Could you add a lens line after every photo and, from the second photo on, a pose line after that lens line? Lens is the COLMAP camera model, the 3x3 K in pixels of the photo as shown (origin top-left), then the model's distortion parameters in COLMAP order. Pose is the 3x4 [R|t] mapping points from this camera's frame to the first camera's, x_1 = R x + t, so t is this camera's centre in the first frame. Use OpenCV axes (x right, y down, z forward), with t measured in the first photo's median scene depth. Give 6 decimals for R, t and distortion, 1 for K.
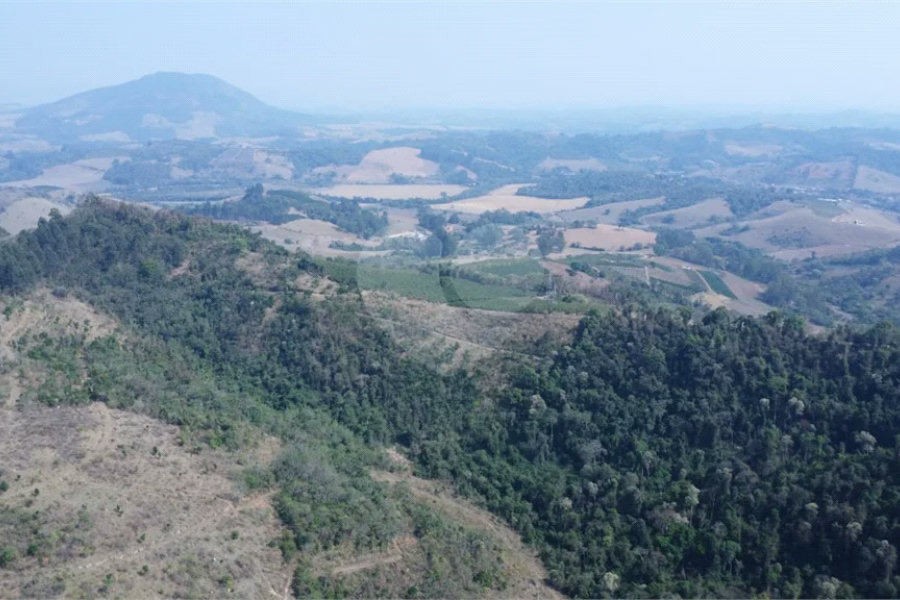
lens RADIAL K [[798.3, 0, 446.1], [0, 798.3, 287.6], [0, 0, 1]] dist [0.004644, -0.005043]
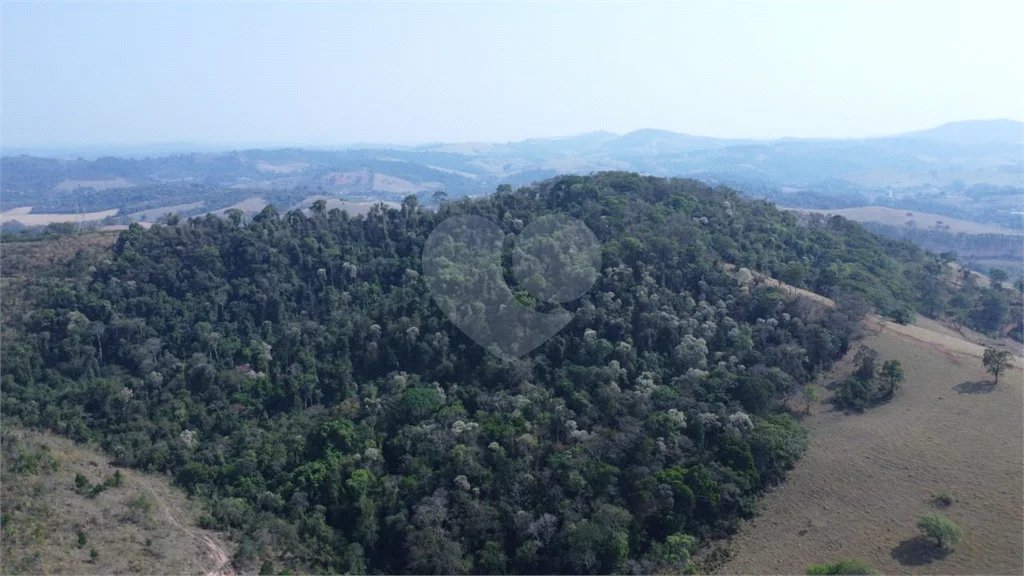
lens RADIAL K [[766.4, 0, 509.5], [0, 766.4, 275.6], [0, 0, 1]] dist [0.003778, -0.004098]
pose [[0.797864, -0.111234, 0.592487, -0.000025], [0.147706, 0.988943, -0.013241, 0.166974], [-0.584463, 0.098078, 0.805471, 0.040890]]
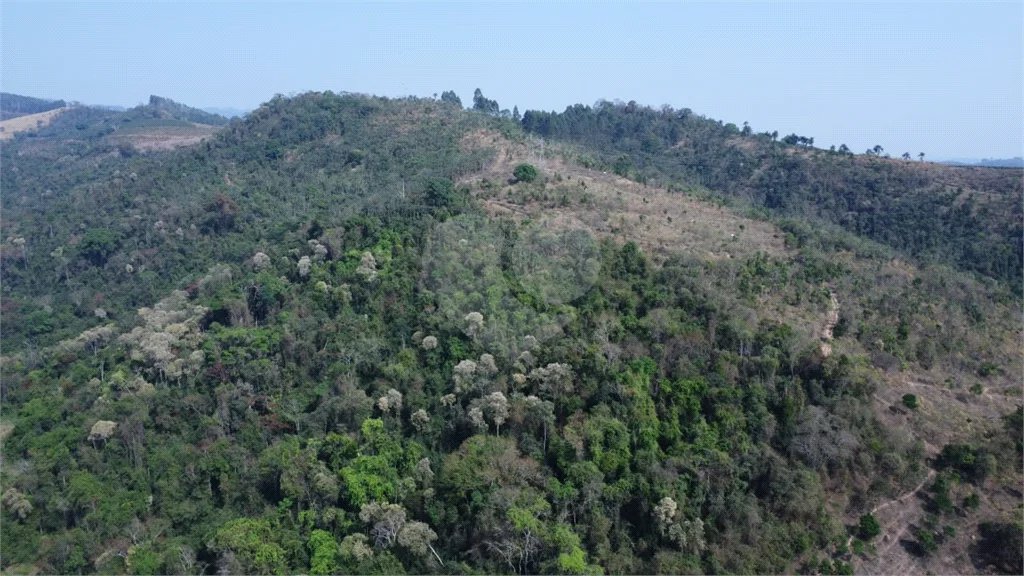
lens RADIAL K [[766.4, 0, 506.3], [0, 766.4, 273.5], [0, 0, 1]] dist [0.003778, -0.004098]
pose [[0.881448, 0.076503, -0.466043, -0.030361], [-0.116554, 0.991508, -0.057683, 0.297128], [0.457672, 0.105164, 0.882880, -0.061386]]
